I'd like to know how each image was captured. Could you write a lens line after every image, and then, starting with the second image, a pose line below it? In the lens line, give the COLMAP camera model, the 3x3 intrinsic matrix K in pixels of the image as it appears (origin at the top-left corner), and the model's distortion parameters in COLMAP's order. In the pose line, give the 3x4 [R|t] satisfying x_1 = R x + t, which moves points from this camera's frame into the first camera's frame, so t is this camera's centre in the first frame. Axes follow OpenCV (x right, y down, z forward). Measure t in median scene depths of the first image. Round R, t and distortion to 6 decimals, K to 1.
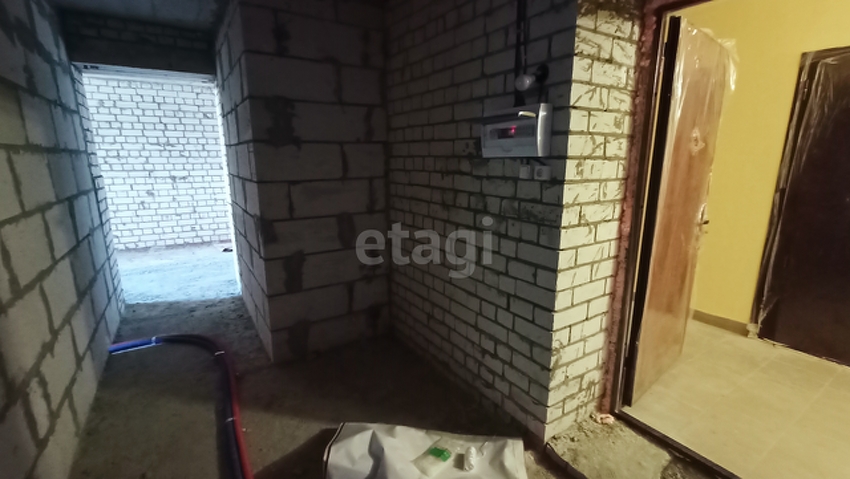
lens RADIAL K [[381.0, 0, 426.3], [0, 381.0, 237.1], [0, 0, 1]] dist [0.001820, -0.000169]
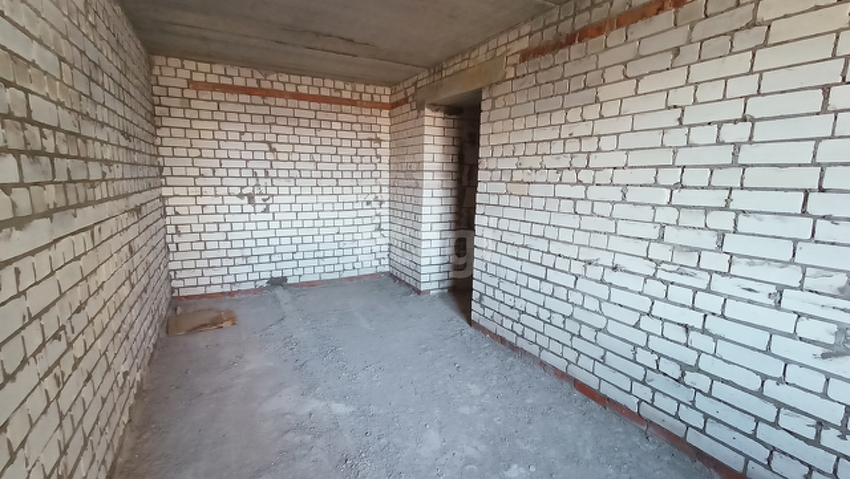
lens RADIAL K [[381.0, 0, 423.2], [0, 381.0, 242.0], [0, 0, 1]] dist [0.001820, -0.000169]
pose [[0.073283, -0.181949, 0.980573, -1.106249], [0.207563, 0.964470, 0.163449, -0.123946], [-0.975473, 0.191552, 0.108445, 0.636572]]
